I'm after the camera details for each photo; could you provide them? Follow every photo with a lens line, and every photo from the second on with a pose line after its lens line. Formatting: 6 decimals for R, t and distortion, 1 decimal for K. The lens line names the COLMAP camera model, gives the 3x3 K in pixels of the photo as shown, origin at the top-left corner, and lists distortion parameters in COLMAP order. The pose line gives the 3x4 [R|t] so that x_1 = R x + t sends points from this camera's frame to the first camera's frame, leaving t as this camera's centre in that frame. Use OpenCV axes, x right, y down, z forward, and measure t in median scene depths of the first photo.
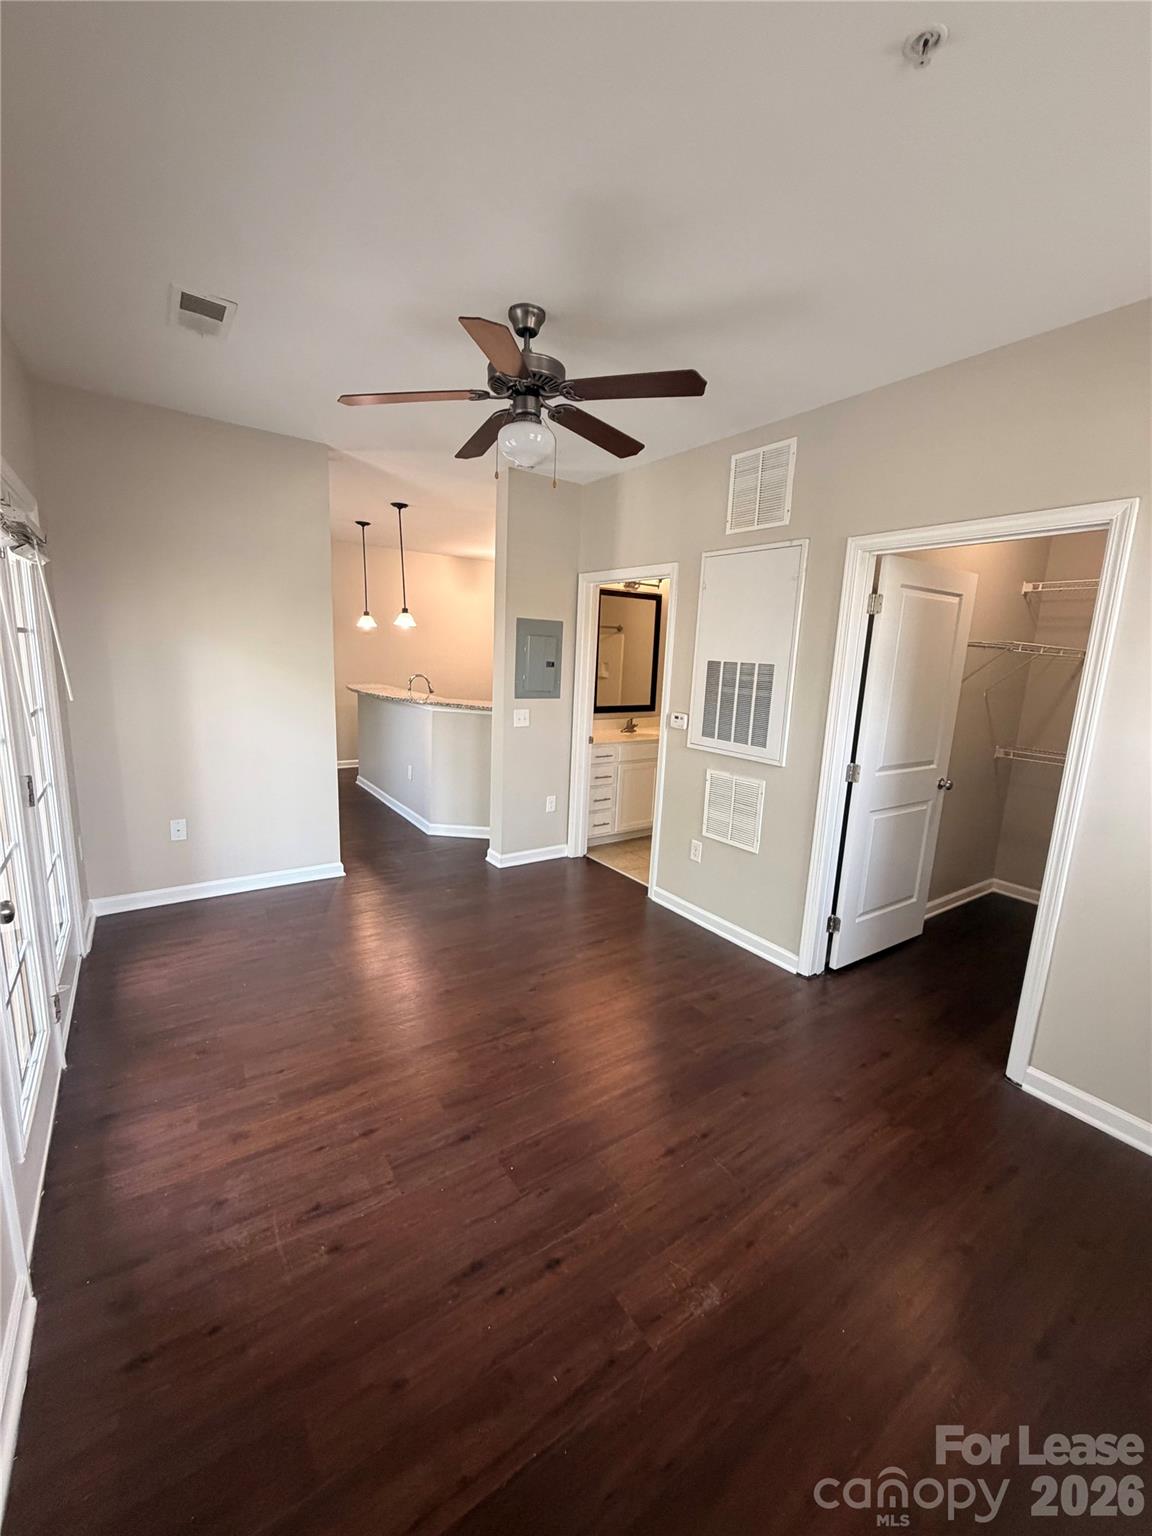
lens RADIAL K [[612.6, 0, 582.3], [0, 612.6, 764.1], [0, 0, 1]] dist [0.003288, 0.000128]
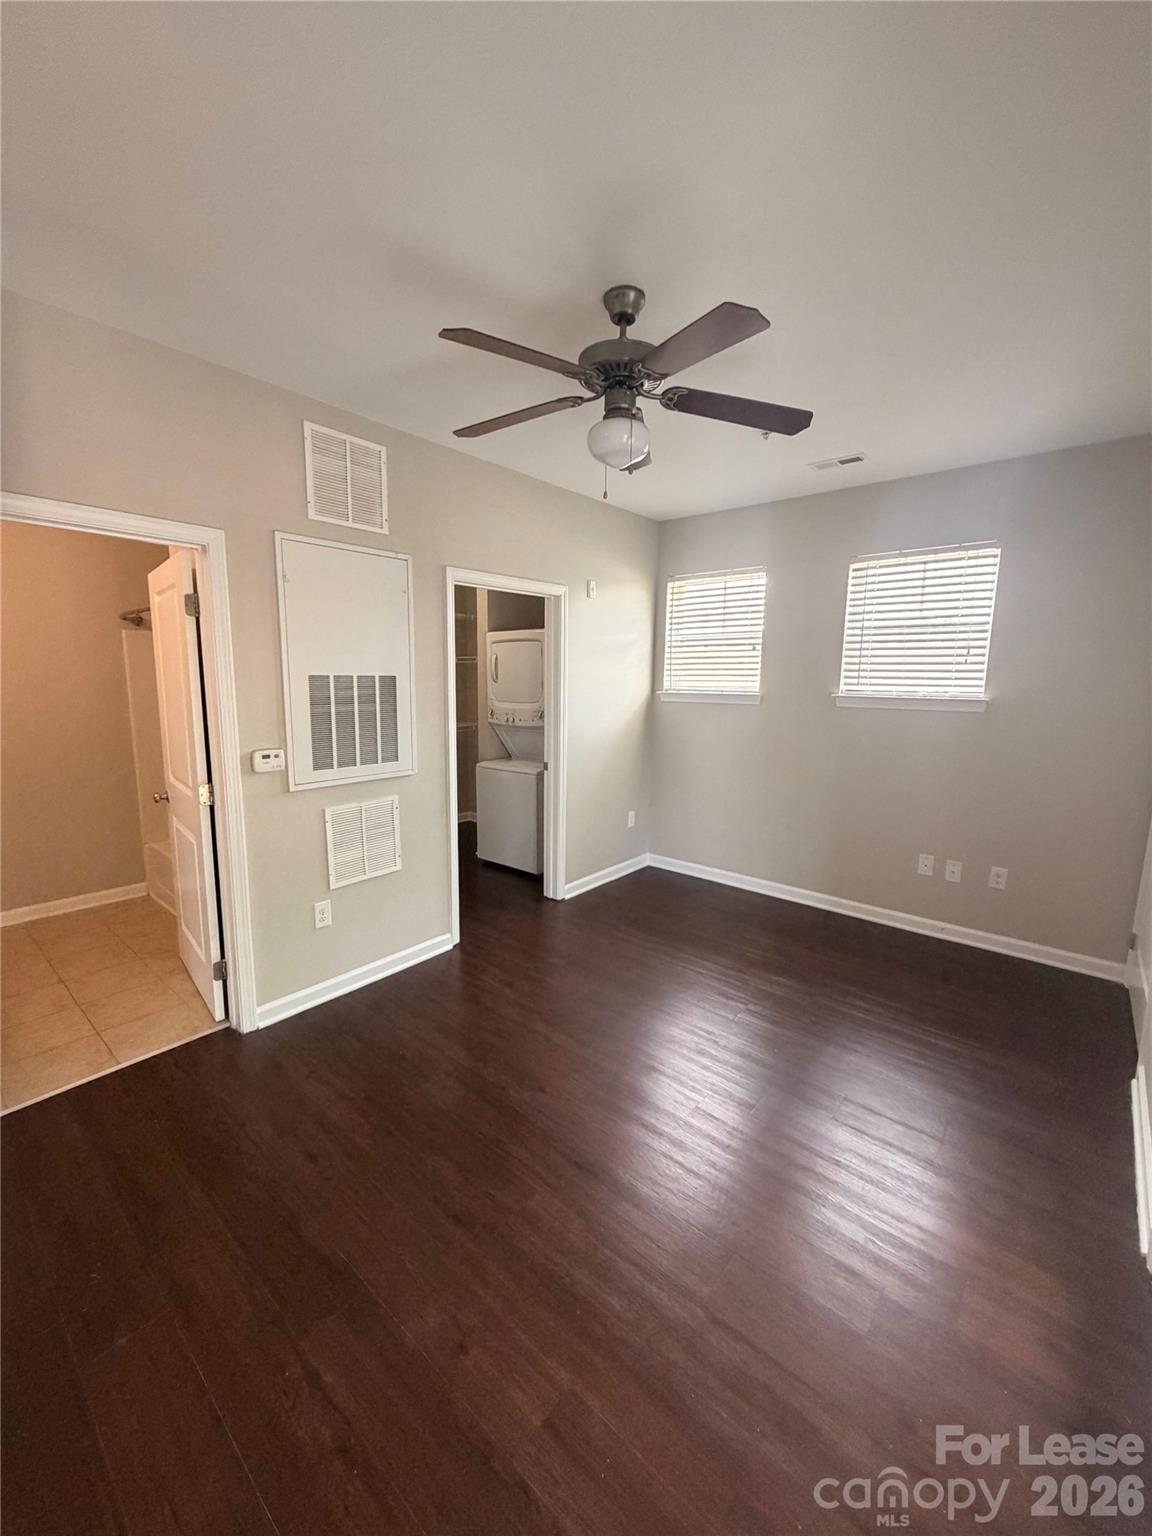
lens RADIAL K [[612.6, 0, 578.8], [0, 612.6, 763.2], [0, 0, 1]] dist [0.003288, 0.000128]
pose [[-0.244641, -0.186730, 0.951464, -0.675961], [0.154861, 0.961160, 0.228451, -0.193551], [-0.957167, 0.203233, -0.206222, 0.888331]]
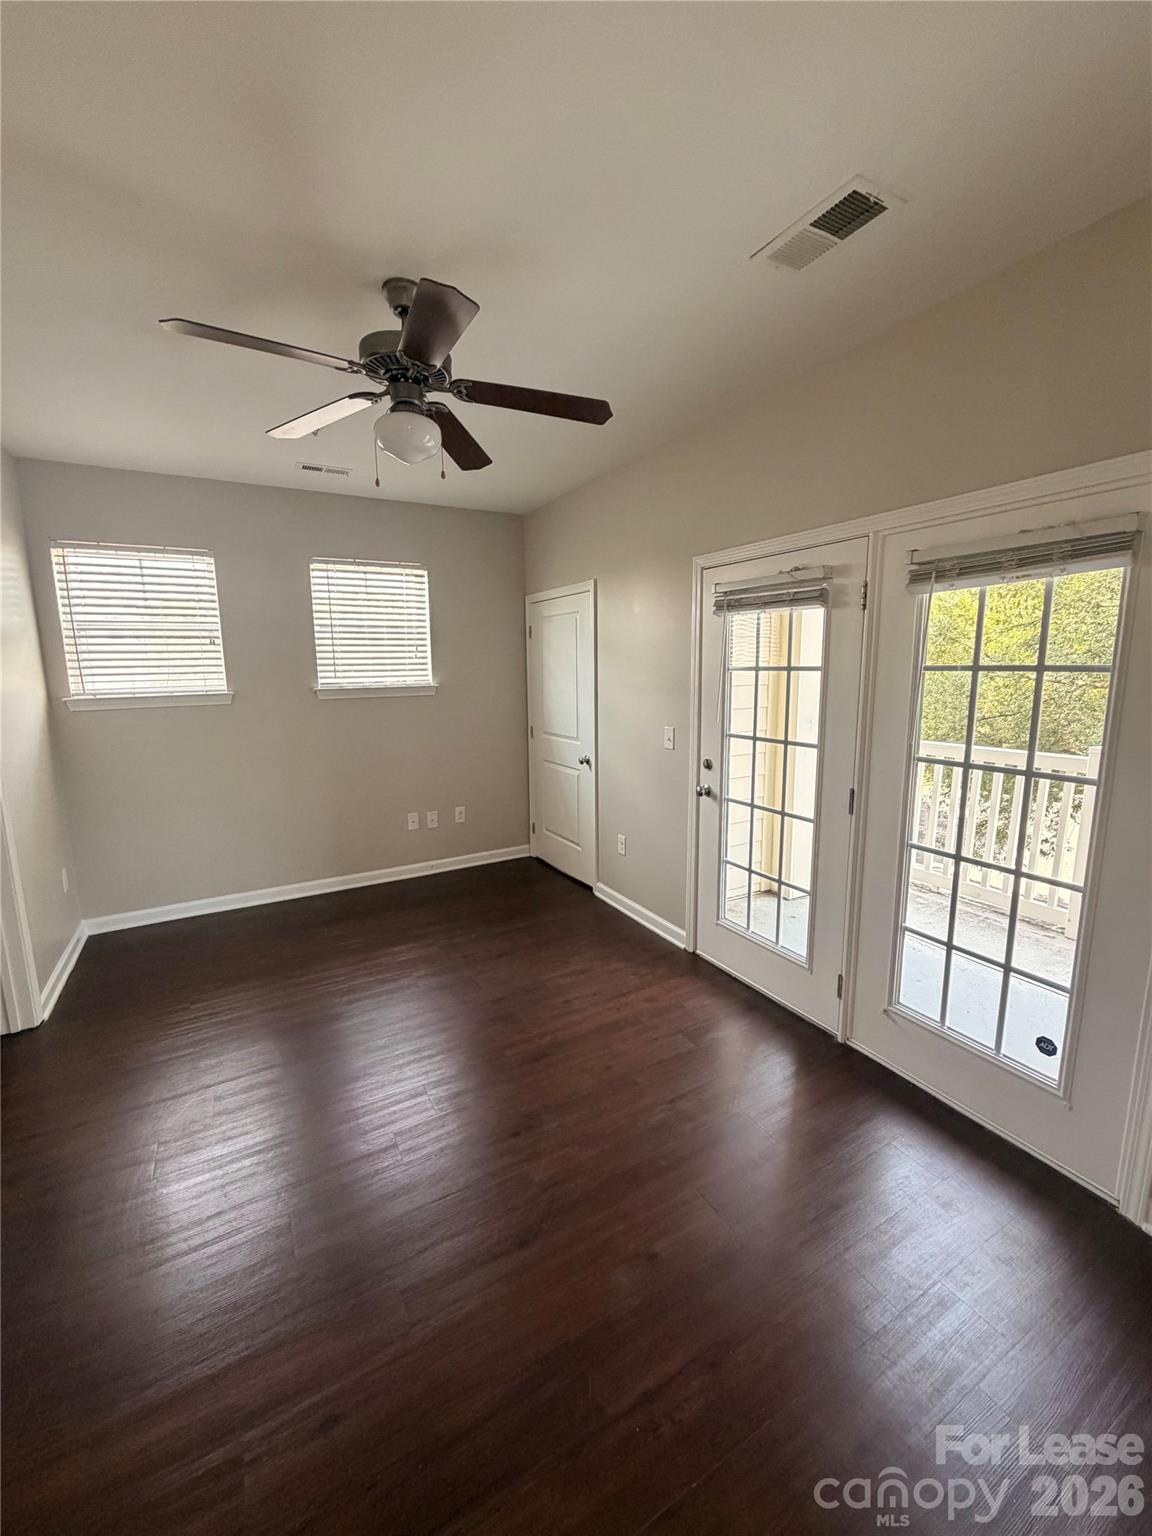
lens RADIAL K [[612.6, 0, 569.9], [0, 612.6, 765.4], [0, 0, 1]] dist [0.003288, 0.000128]
pose [[-0.993361, -0.046984, 0.105003, -0.288097], [-0.008279, 0.939622, 0.342113, -0.256556], [-0.114737, 0.338972, -0.933774, 1.299689]]
